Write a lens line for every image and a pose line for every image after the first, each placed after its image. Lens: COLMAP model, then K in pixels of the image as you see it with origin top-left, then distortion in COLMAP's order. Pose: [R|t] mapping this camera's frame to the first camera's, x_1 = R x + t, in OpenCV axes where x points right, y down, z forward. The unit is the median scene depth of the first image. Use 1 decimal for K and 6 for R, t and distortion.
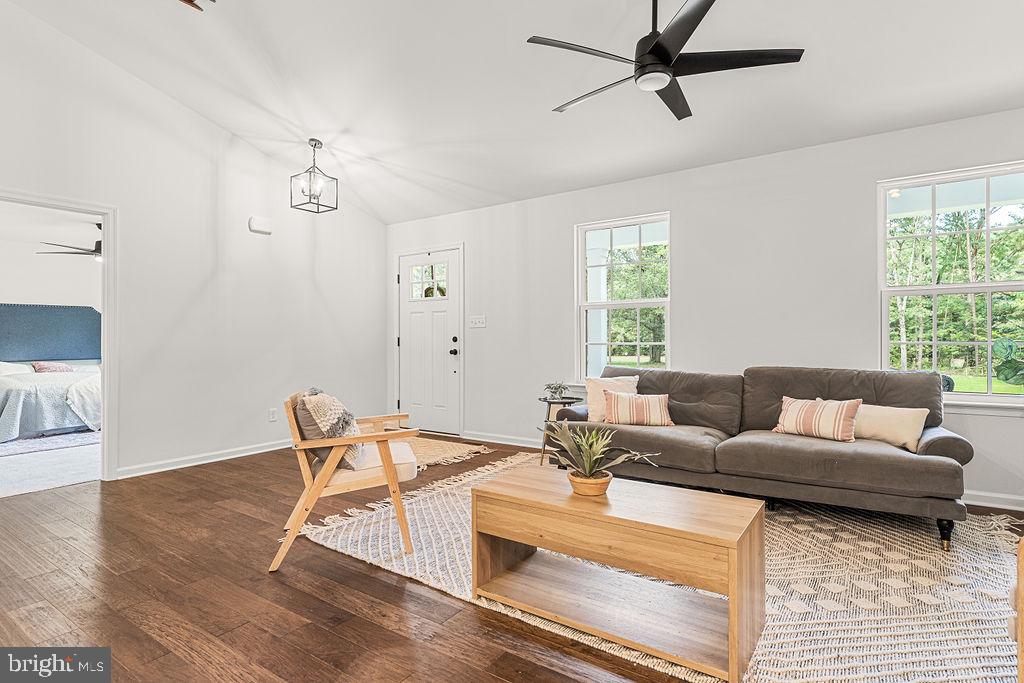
lens RADIAL K [[515.2, 0, 512.0], [0, 515.2, 341.5], [0, 0, 1]] dist [-0.002435, -0.000157]
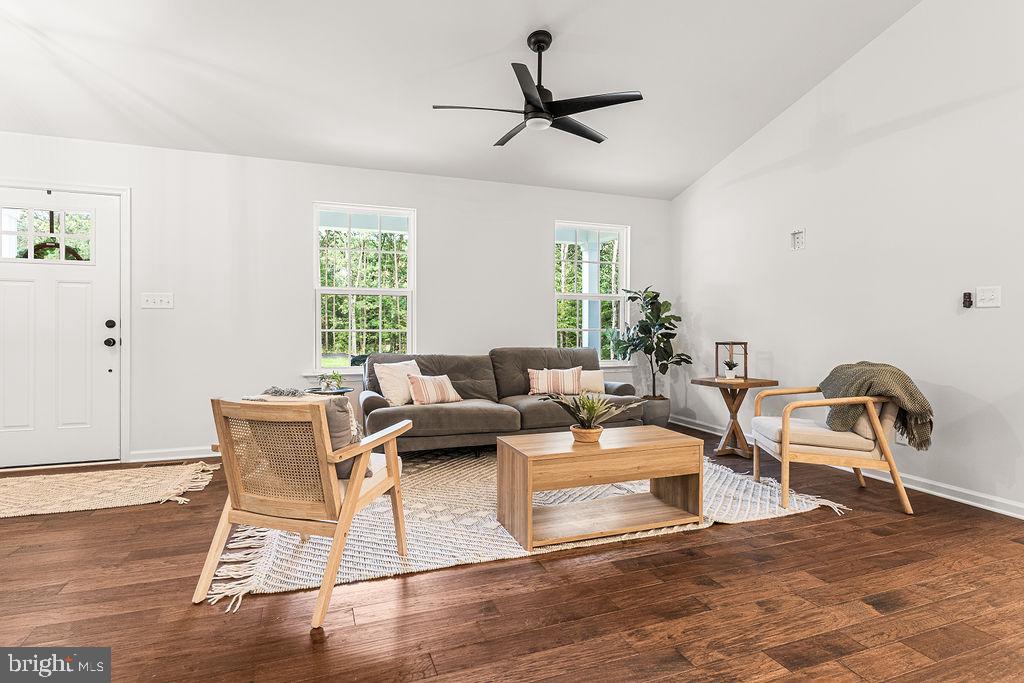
lens RADIAL K [[546.0, 0, 512.0], [0, 546.0, 341.5], [0, 0, 1]] dist [0.002190, 0.000043]
pose [[0.565288, -0.014184, 0.824771, -0.614583], [-0.003422, 0.999803, 0.019540, 0.004689], [-0.824886, -0.013868, 0.565129, 0.199355]]
